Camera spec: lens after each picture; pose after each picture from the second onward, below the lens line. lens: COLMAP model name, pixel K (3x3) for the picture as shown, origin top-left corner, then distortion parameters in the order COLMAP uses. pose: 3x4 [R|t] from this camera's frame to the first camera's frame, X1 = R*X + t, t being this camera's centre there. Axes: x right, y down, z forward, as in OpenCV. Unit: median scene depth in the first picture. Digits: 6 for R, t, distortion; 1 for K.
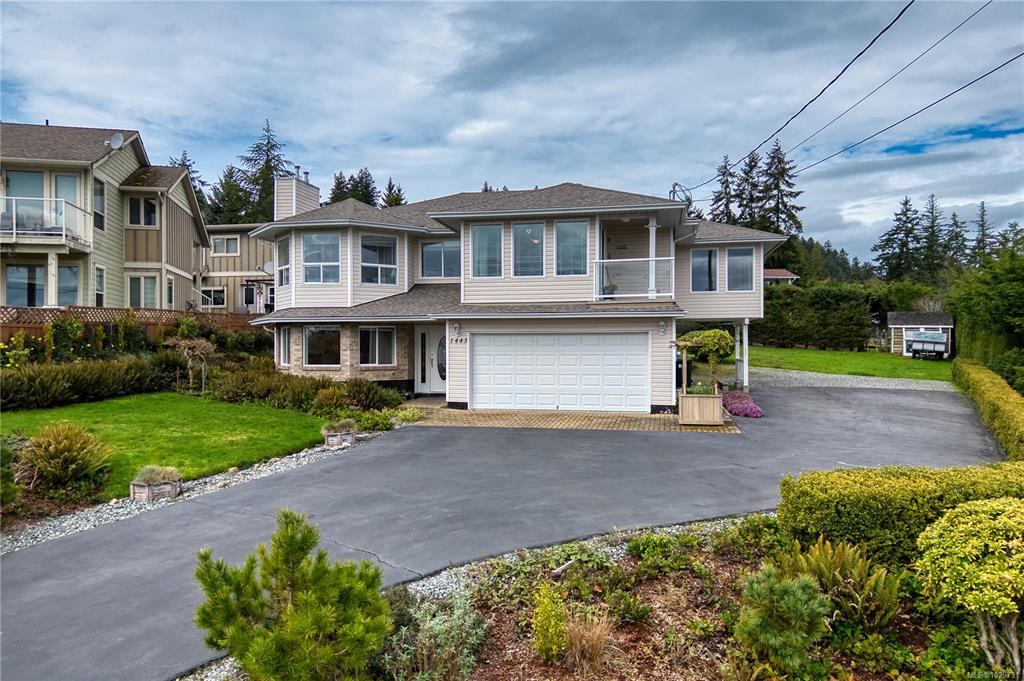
lens RADIAL K [[737.0, 0, 511.4], [0, 737.0, 341.0], [0, 0, 1]] dist [0.002067, -0.002196]
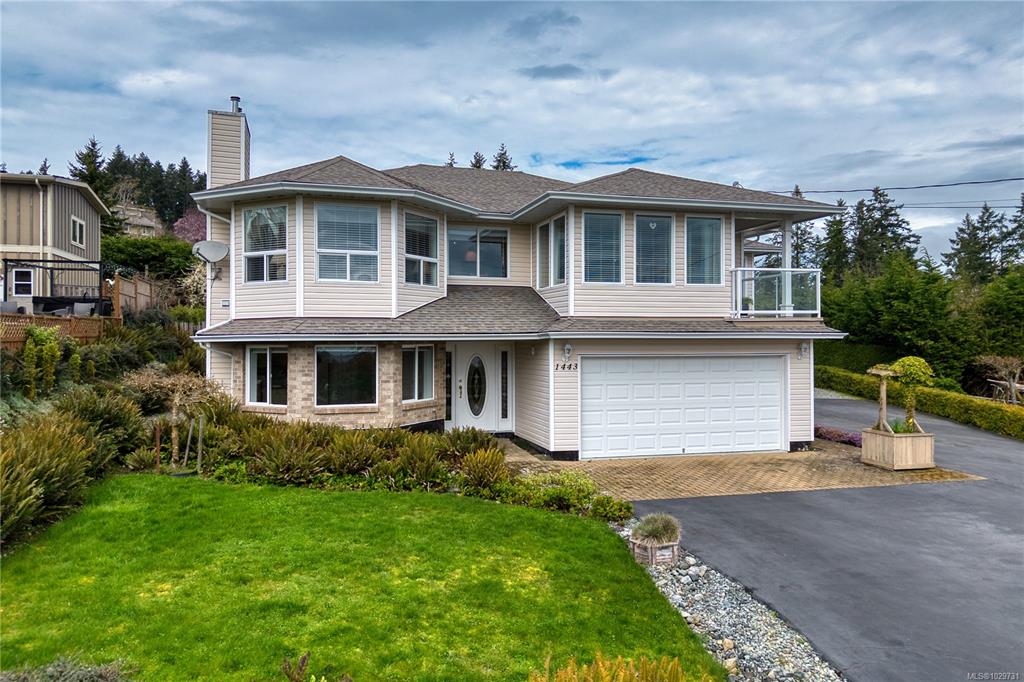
lens RADIAL K [[730.4, 0, 509.8], [0, 730.4, 323.8], [0, 0, 1]] dist [0.025522, -0.000196]
pose [[0.891377, 0.009394, 0.453164, -0.393494], [-0.004390, 0.999917, -0.012093, -0.030230], [-0.453241, 0.008790, 0.891345, 0.325607]]
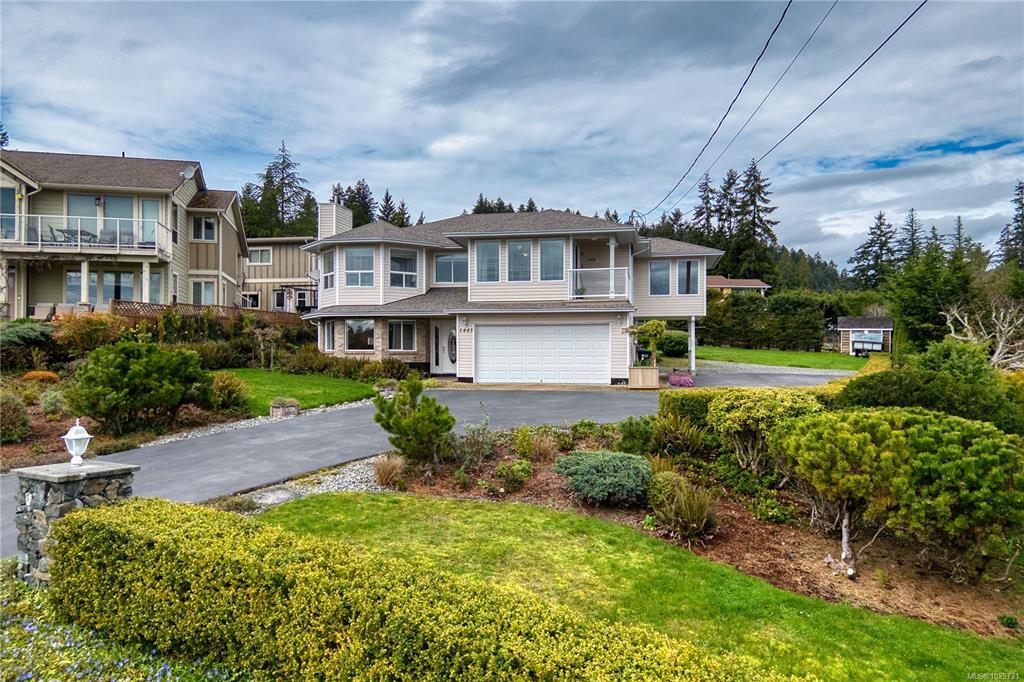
lens RADIAL K [[737.0, 0, 511.4], [0, 737.0, 341.5], [0, 0, 1]] dist [0.002067, -0.002196]
pose [[0.999958, 0.003327, 0.008543, -0.001906], [-0.003216, 0.999911, -0.012921, 0.031396], [-0.008585, 0.012893, 0.999880, -0.270914]]
